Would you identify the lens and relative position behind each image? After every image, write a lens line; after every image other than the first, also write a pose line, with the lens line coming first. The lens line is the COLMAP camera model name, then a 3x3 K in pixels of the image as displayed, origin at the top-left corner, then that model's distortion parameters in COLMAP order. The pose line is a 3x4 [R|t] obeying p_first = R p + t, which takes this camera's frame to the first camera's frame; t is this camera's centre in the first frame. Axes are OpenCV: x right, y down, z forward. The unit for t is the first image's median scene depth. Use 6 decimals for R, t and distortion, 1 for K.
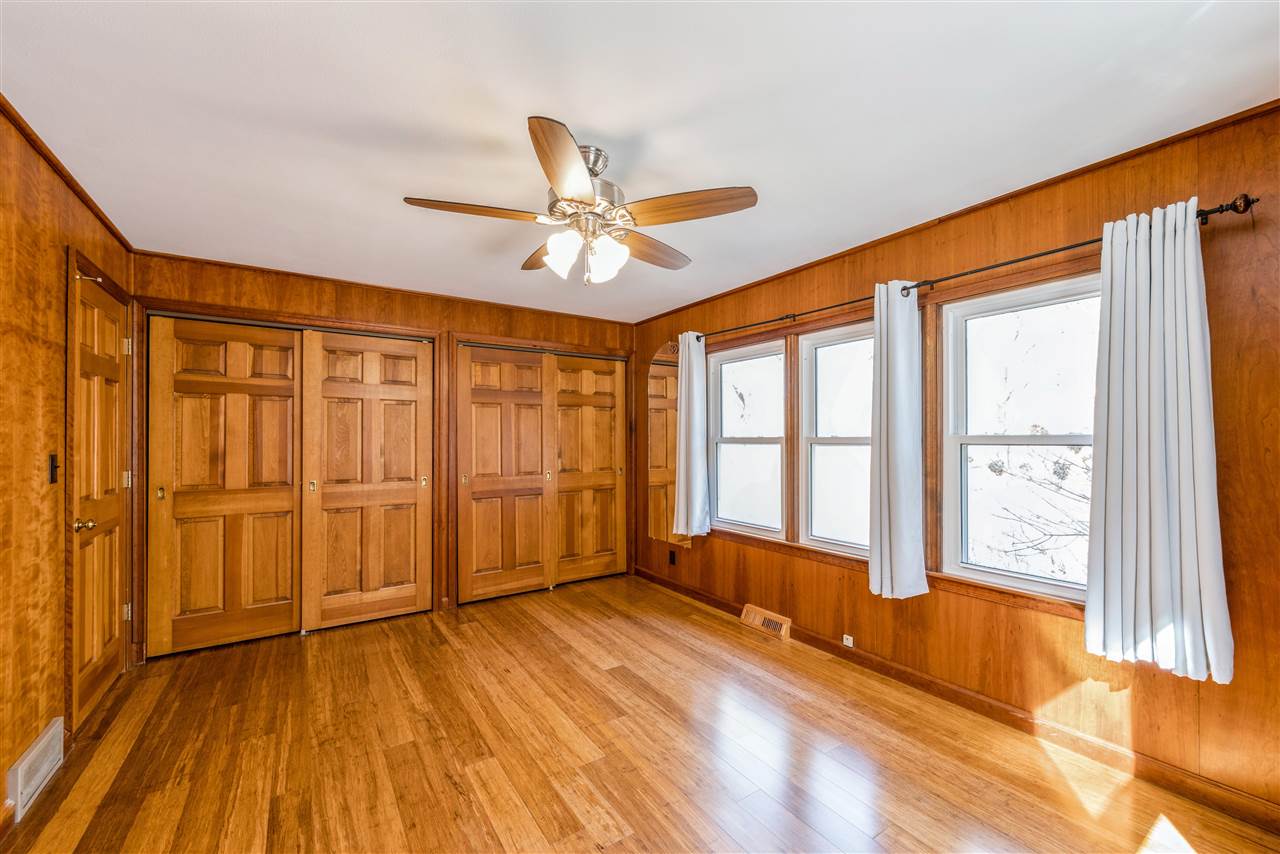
lens RADIAL K [[507.3, 0, 633.4], [0, 507.3, 433.3], [0, 0, 1]] dist [0.000268, -0.000125]
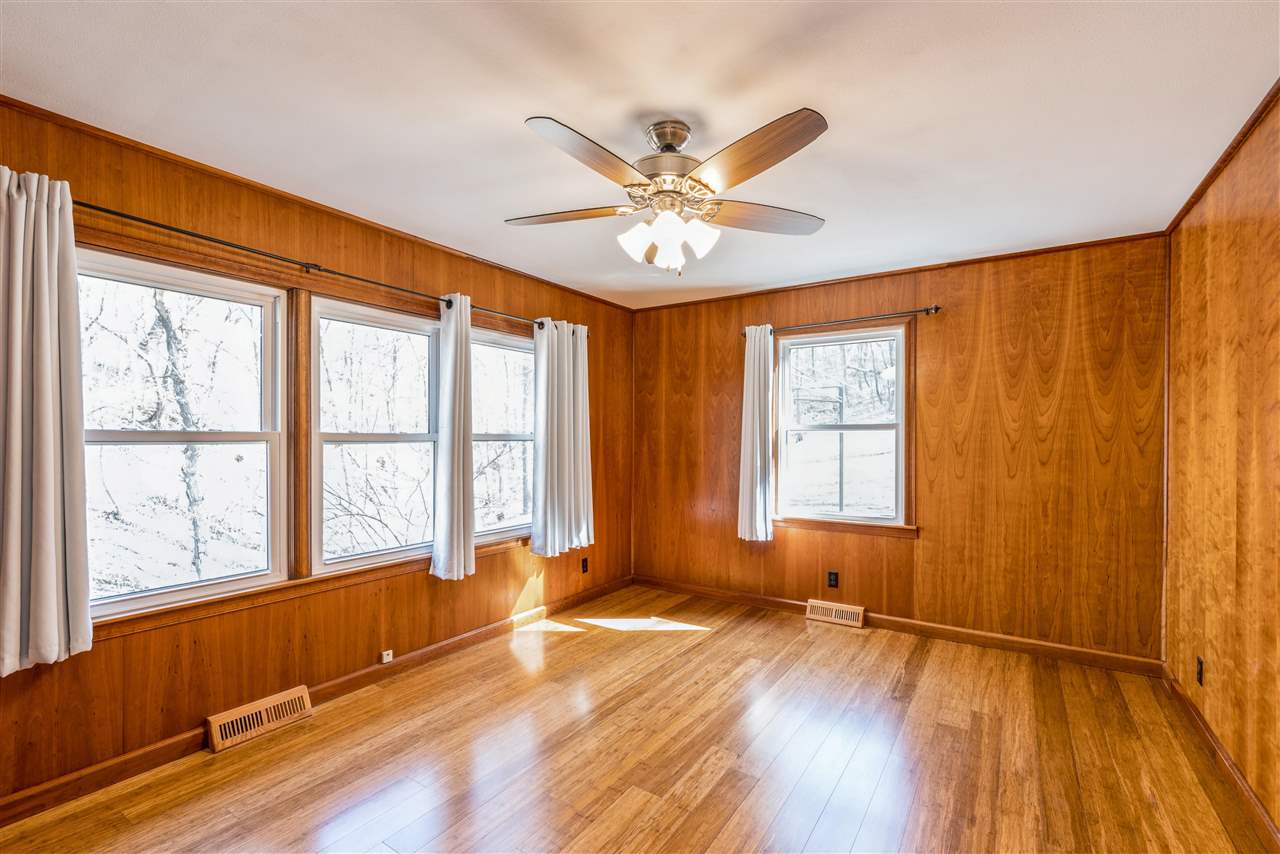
lens RADIAL K [[575.6, 0, 642.9], [0, 575.6, 441.9], [0, 0, 1]] dist [0.000731, 0.000224]
pose [[-0.401846, -0.001835, 0.915706, -0.770238], [-0.009494, 0.999953, -0.002163, 0.021935], [-0.915658, -0.009563, -0.401844, 1.083084]]
